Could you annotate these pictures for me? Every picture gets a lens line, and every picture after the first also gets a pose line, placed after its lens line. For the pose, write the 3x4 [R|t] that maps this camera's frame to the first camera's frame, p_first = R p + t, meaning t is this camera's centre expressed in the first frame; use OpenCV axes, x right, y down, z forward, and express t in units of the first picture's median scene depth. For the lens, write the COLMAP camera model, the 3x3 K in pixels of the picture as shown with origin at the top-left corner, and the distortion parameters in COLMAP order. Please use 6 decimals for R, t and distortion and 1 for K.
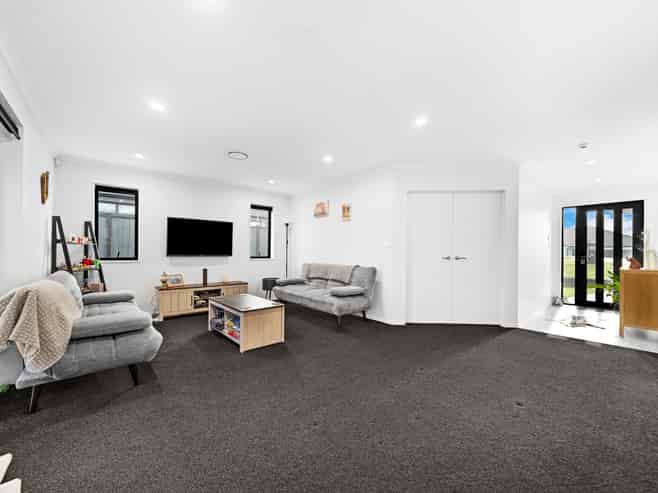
lens RADIAL K [[265.9, 0, 329.0], [0, 265.9, 246.5], [0, 0, 1]] dist [0.000139, -0.000084]
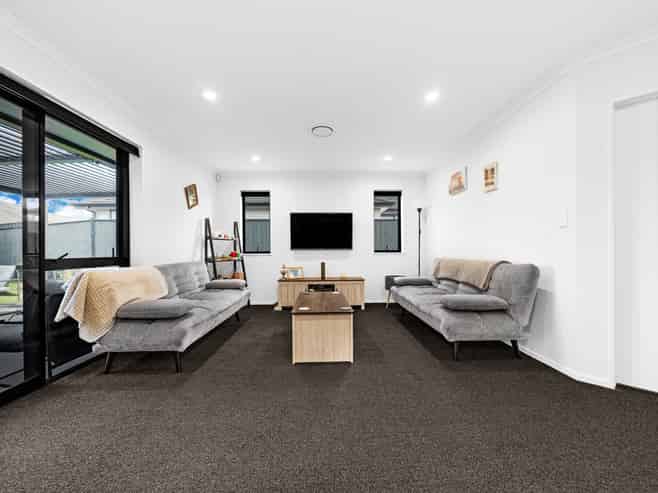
lens RADIAL K [[262.7, 0, 329.0], [0, 262.7, 246.5], [0, 0, 1]] dist [-0.001701, -0.000232]
pose [[0.770562, -0.019732, -0.637059, 0.178144], [0.025463, 0.999676, -0.000164, 0.027693], [0.636856, -0.016095, 0.770815, 0.293423]]
